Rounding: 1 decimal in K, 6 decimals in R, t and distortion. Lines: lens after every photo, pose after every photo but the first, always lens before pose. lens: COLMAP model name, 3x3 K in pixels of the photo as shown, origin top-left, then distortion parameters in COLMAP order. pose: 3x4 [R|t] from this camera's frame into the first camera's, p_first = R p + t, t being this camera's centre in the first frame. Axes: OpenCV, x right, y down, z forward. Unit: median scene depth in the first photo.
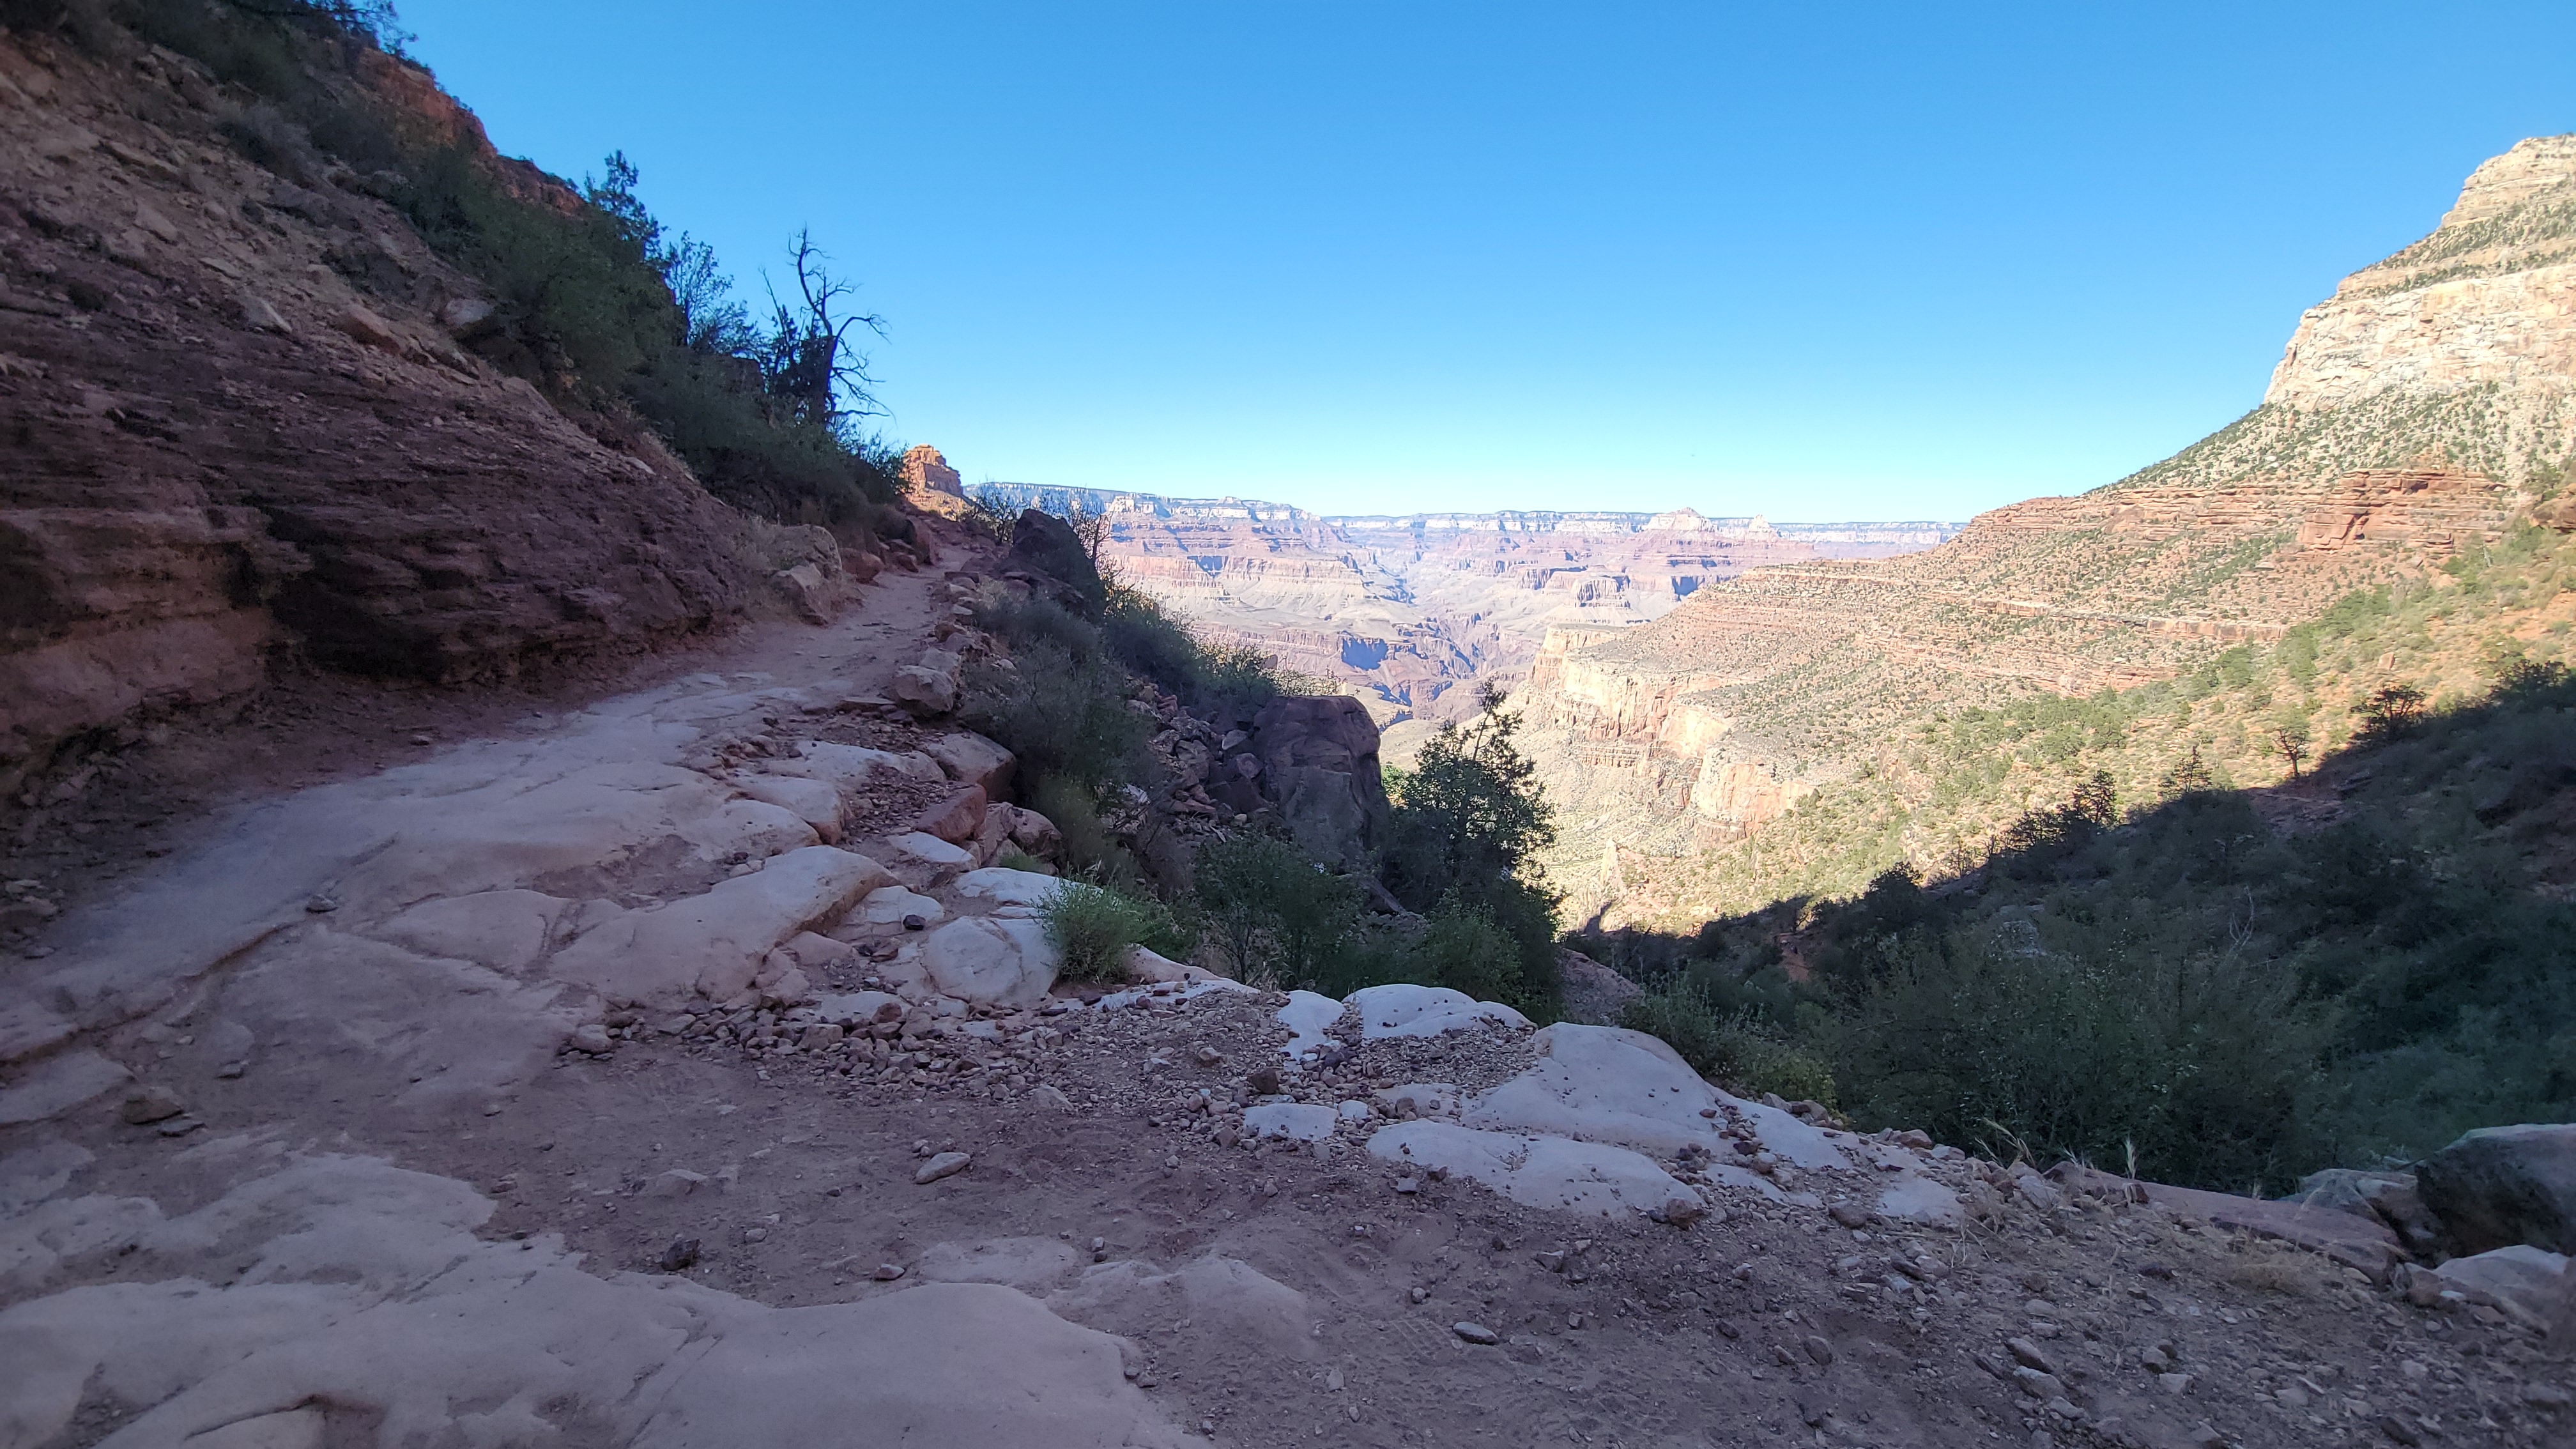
lens RADIAL K [[1037.8, 0, 1311.8], [0, 1037.8, 706.1], [0, 0, 1]] dist [0.000289, 0.000027]
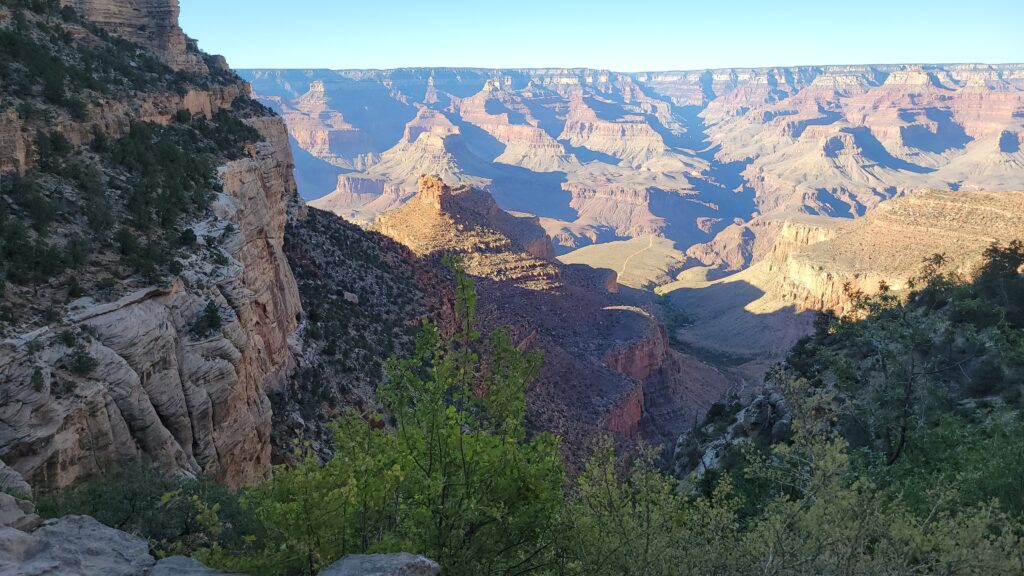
lens RADIAL K [[759.0, 0, 506.2], [0, 759.0, 281.8], [0, 0, 1]] dist [0.035973, -0.024875]
pose [[0.988282, -0.002145, -0.152625, -0.003550], [0.017376, 0.994982, 0.098529, -0.027054], [0.151648, -0.100027, 0.983360, -0.053484]]
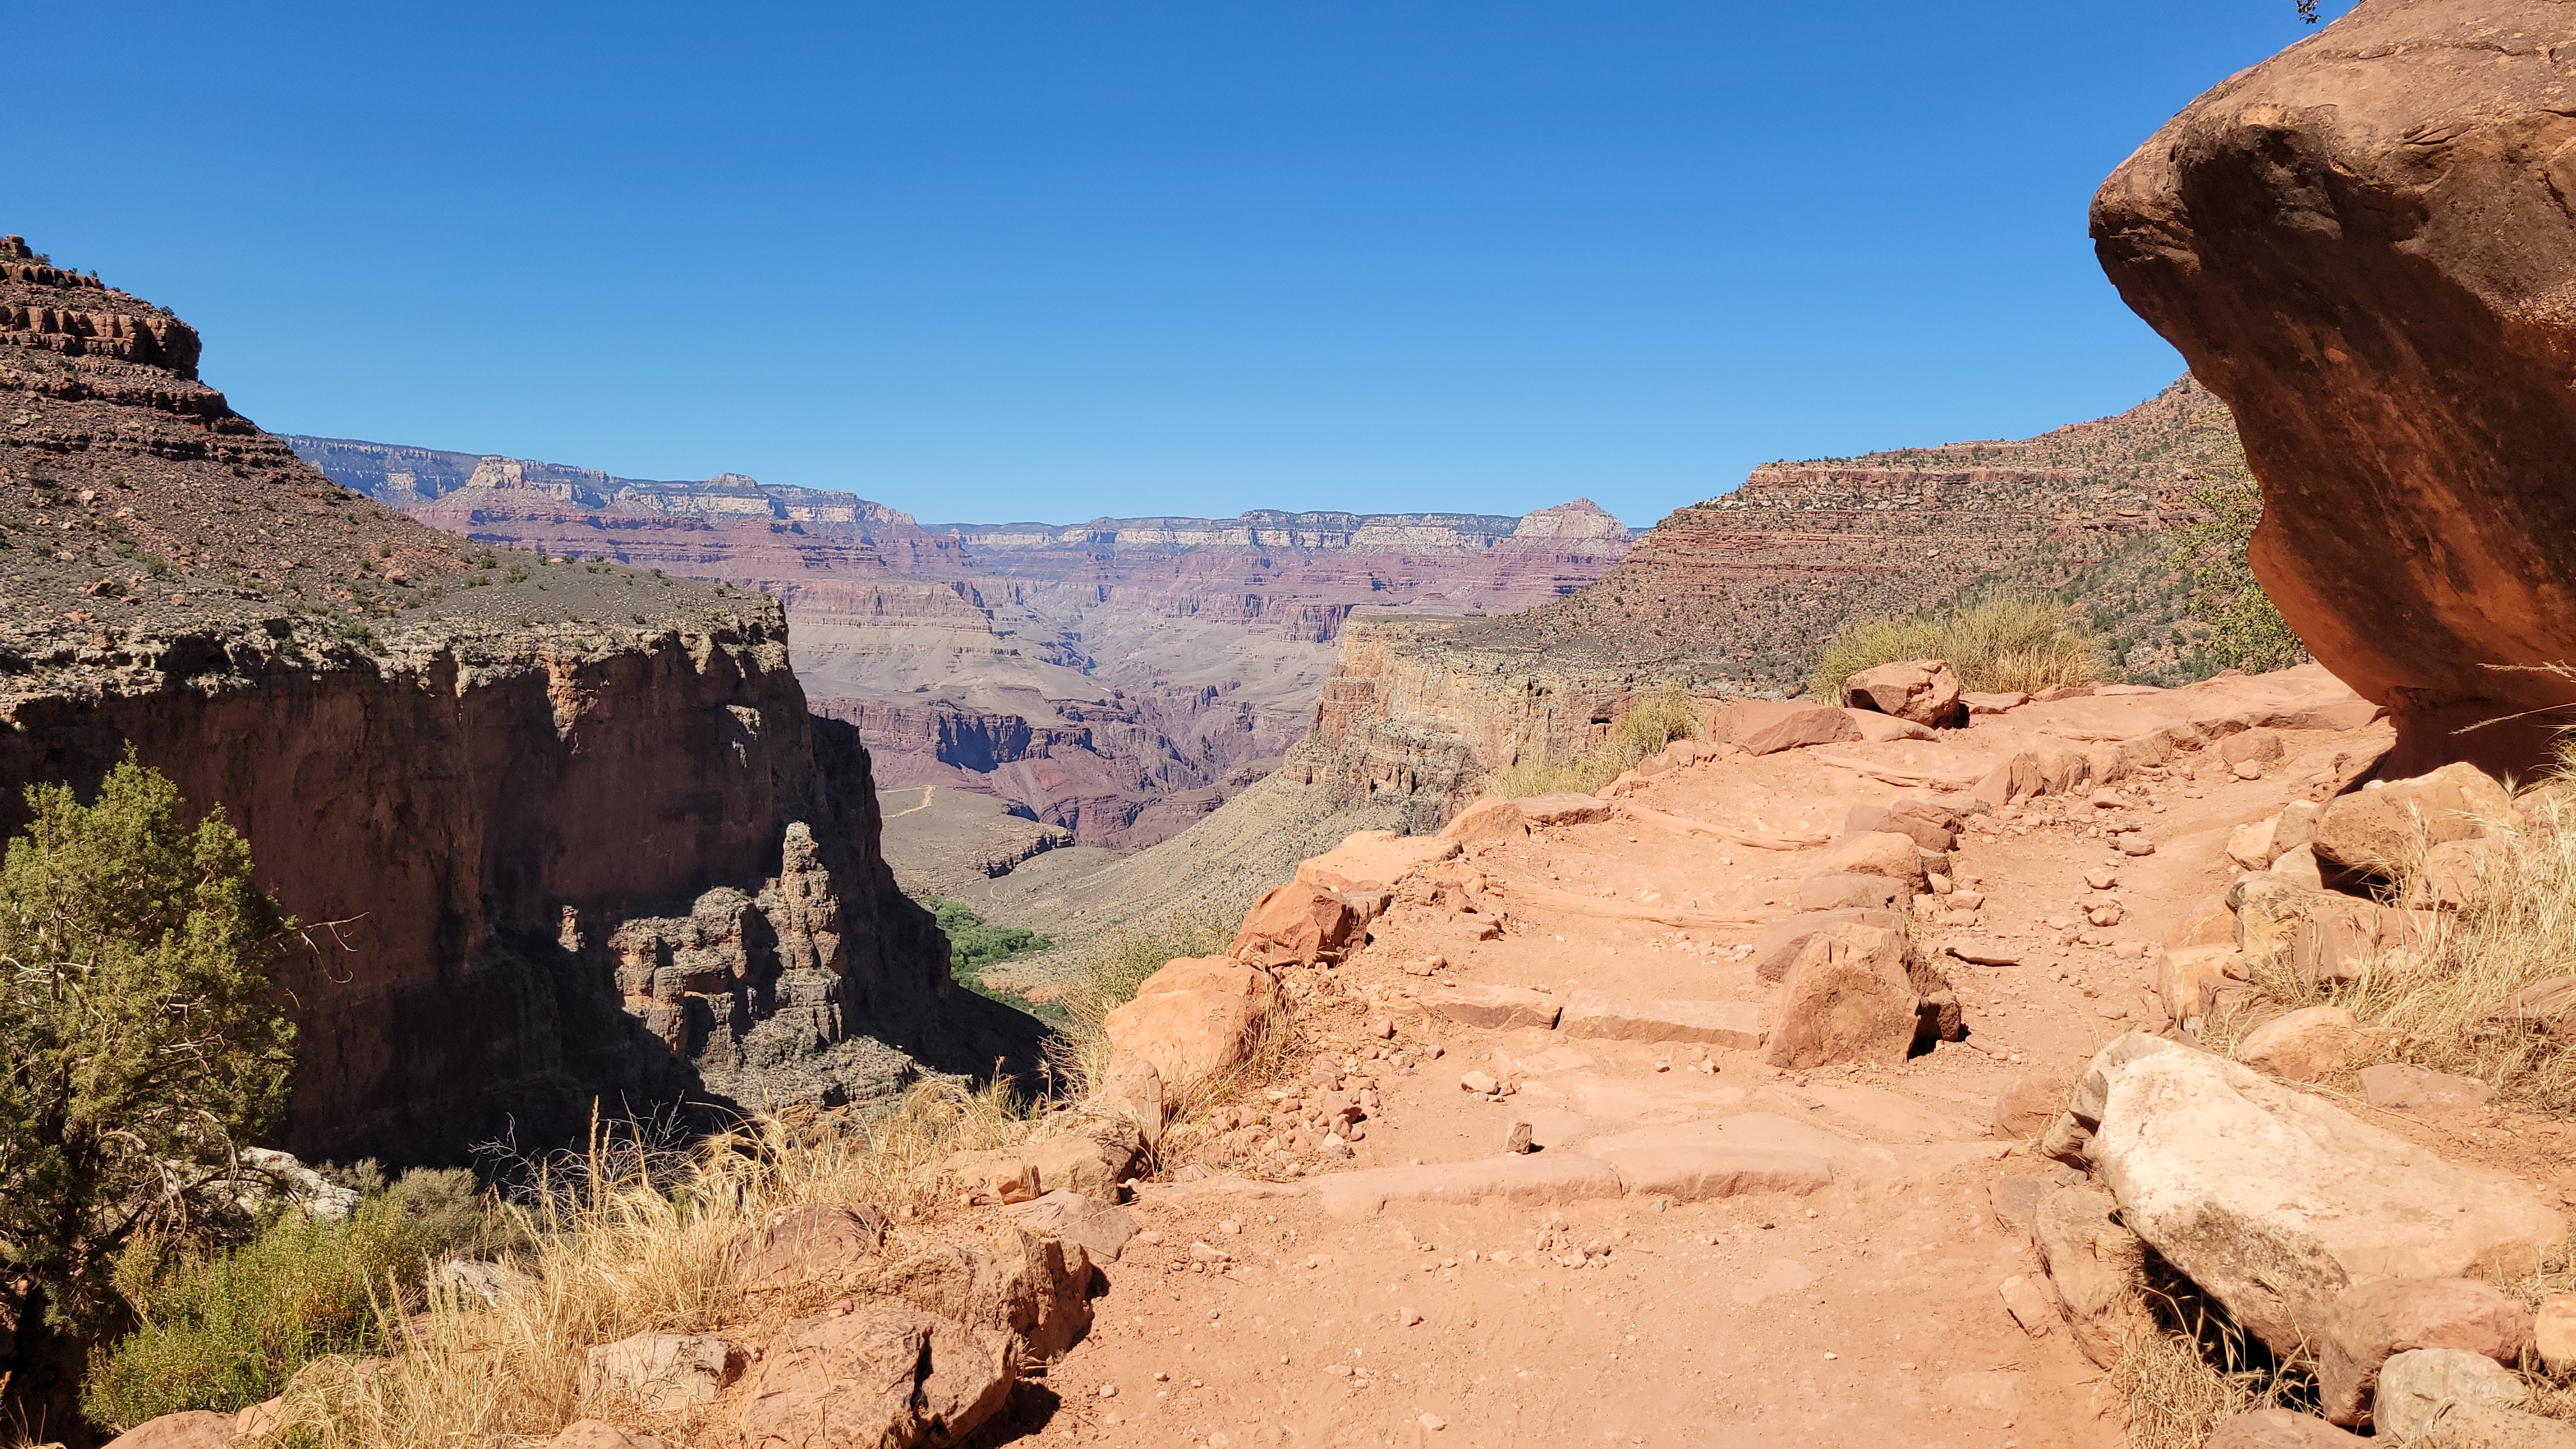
lens RADIAL K [[1909.5, 0, 1292.5], [0, 1909.5, 719.4], [0, 0, 1]] dist [0.035973, -0.024875]
pose [[0.980672, -0.008824, 0.195459, 0.008937], [0.026153, 0.995930, -0.086254, 0.010707], [-0.193903, 0.089699, 0.976911, 0.043100]]
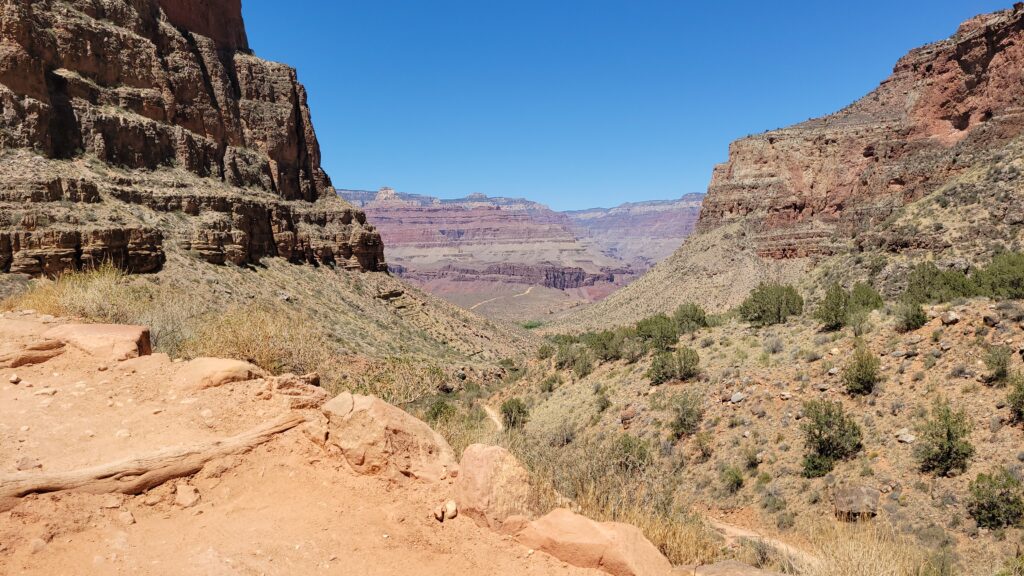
lens RADIAL K [[759.0, 0, 511.9], [0, 759.0, 287.1], [0, 0, 1]] dist [0.035973, -0.024875]
pose [[0.996930, -0.049784, -0.060441, 0.022932], [0.043326, 0.993652, -0.103819, 0.022629], [0.065226, 0.100882, 0.992758, 0.090385]]
